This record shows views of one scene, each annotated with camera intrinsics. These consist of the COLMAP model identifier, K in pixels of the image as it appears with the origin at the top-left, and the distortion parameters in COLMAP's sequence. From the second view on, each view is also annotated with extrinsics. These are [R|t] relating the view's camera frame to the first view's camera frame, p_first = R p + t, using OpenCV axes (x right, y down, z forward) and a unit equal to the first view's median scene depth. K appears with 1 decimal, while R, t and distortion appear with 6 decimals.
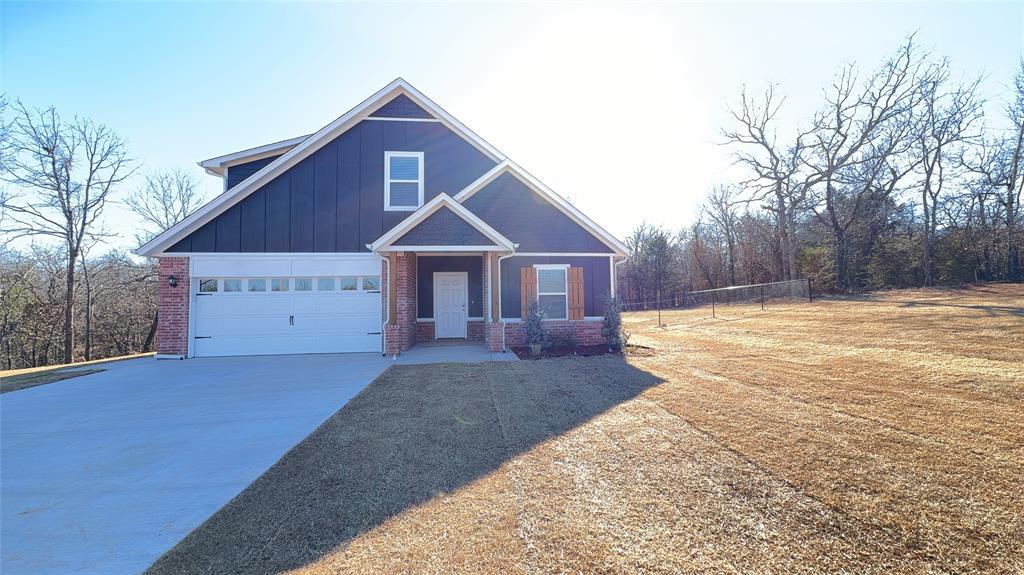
lens RADIAL K [[413.0, 0, 513.4], [0, 413.0, 284.4], [0, 0, 1]] dist [0.000419, 0.000009]
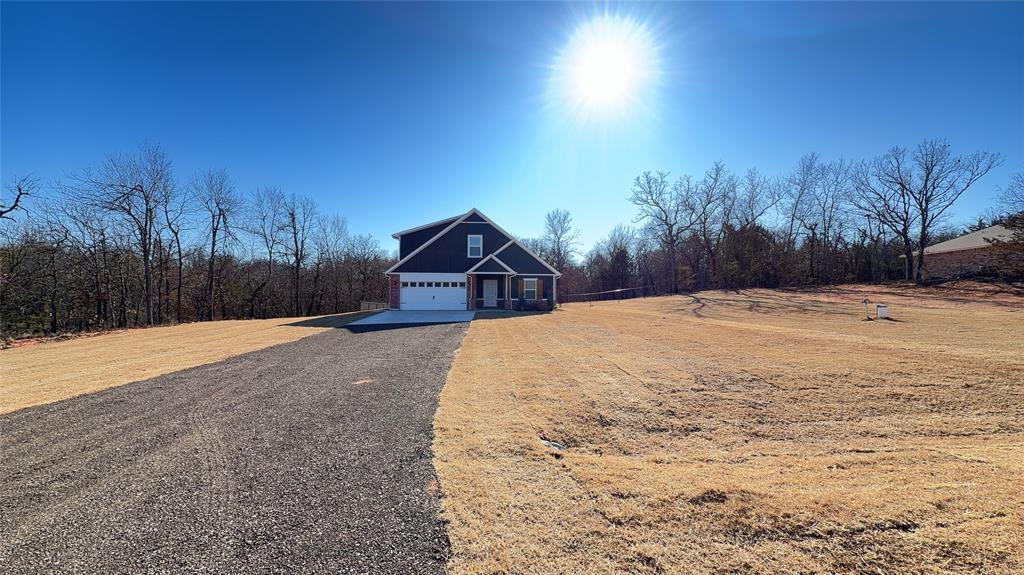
lens RADIAL K [[413.0, 0, 512.0], [0, 413.0, 291.5], [0, 0, 1]] dist [0.000419, 0.000009]
pose [[0.999168, 0.019448, -0.035854, 0.073625], [-0.018126, 0.999157, 0.036833, -0.061411], [0.036541, -0.036153, 0.998678, -1.662365]]
